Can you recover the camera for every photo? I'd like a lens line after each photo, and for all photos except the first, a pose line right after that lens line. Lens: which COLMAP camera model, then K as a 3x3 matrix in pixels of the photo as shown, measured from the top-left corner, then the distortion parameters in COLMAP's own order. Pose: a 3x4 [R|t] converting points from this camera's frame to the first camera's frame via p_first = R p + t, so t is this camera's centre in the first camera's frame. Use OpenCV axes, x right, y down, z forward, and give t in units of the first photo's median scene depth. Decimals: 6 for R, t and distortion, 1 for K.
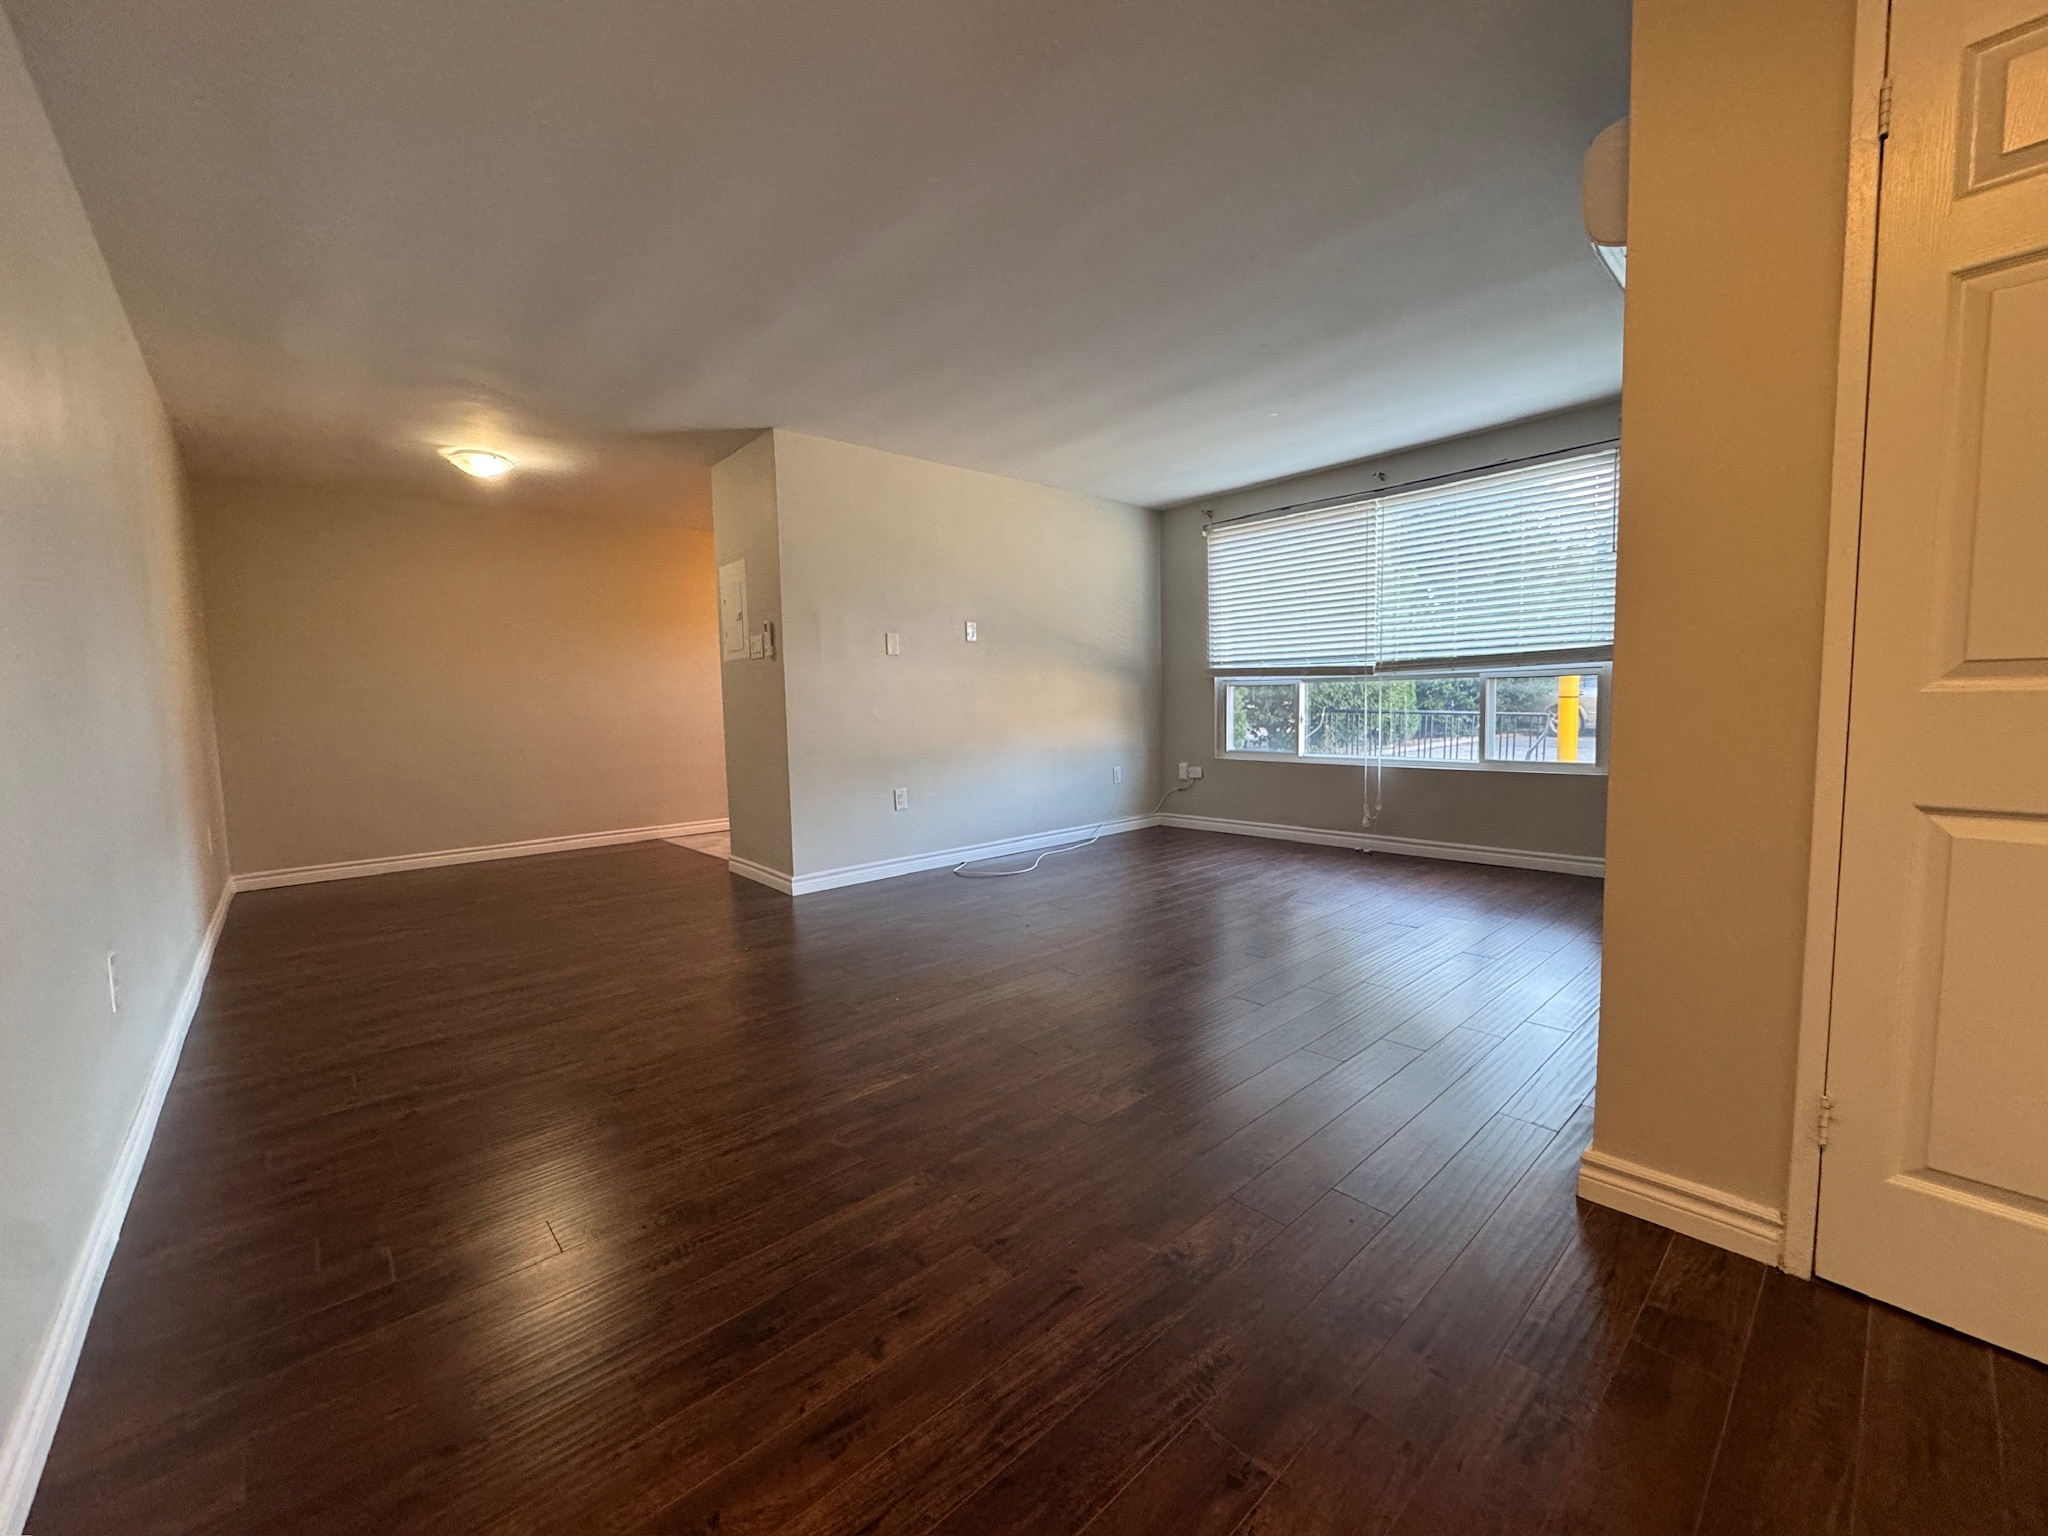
lens RADIAL K [[817.9, 0, 1013.9], [0, 817.9, 763.8], [0, 0, 1]] dist [-0.006404, 0.001231]
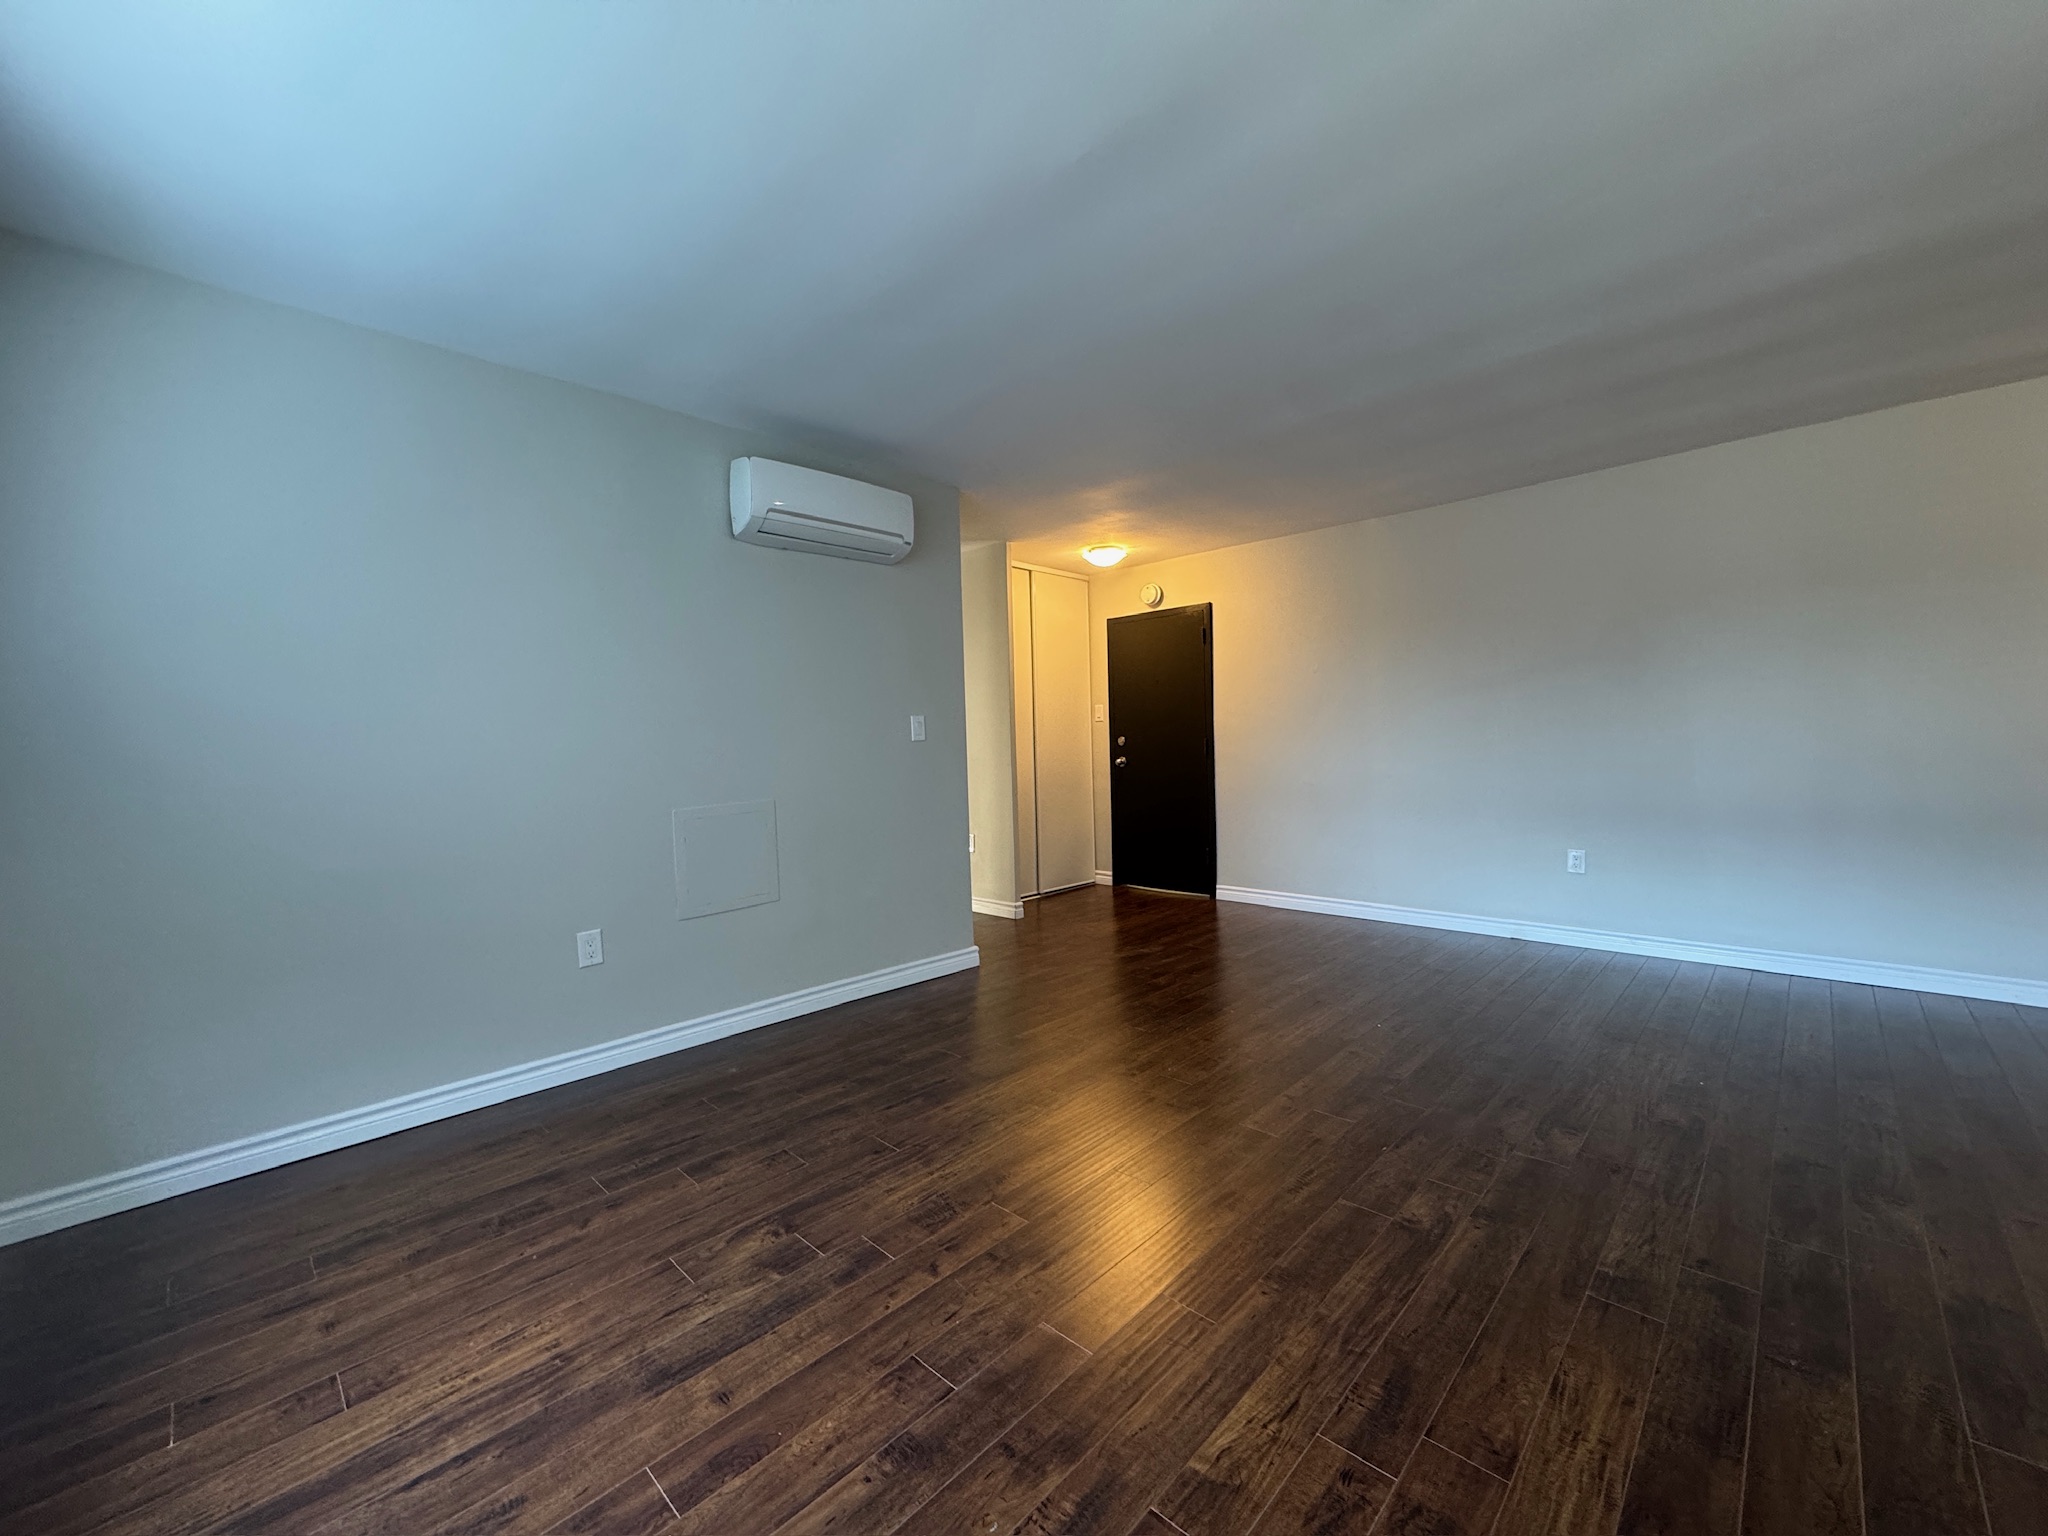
lens RADIAL K [[817.9, 0, 1029.6], [0, 817.9, 773.2], [0, 0, 1]] dist [-0.006404, 0.001231]
pose [[-0.996363, 0.050768, -0.068431, 0.236780], [0.042106, 0.991566, 0.122569, -0.126863], [0.074077, 0.119242, -0.990098, 1.190926]]
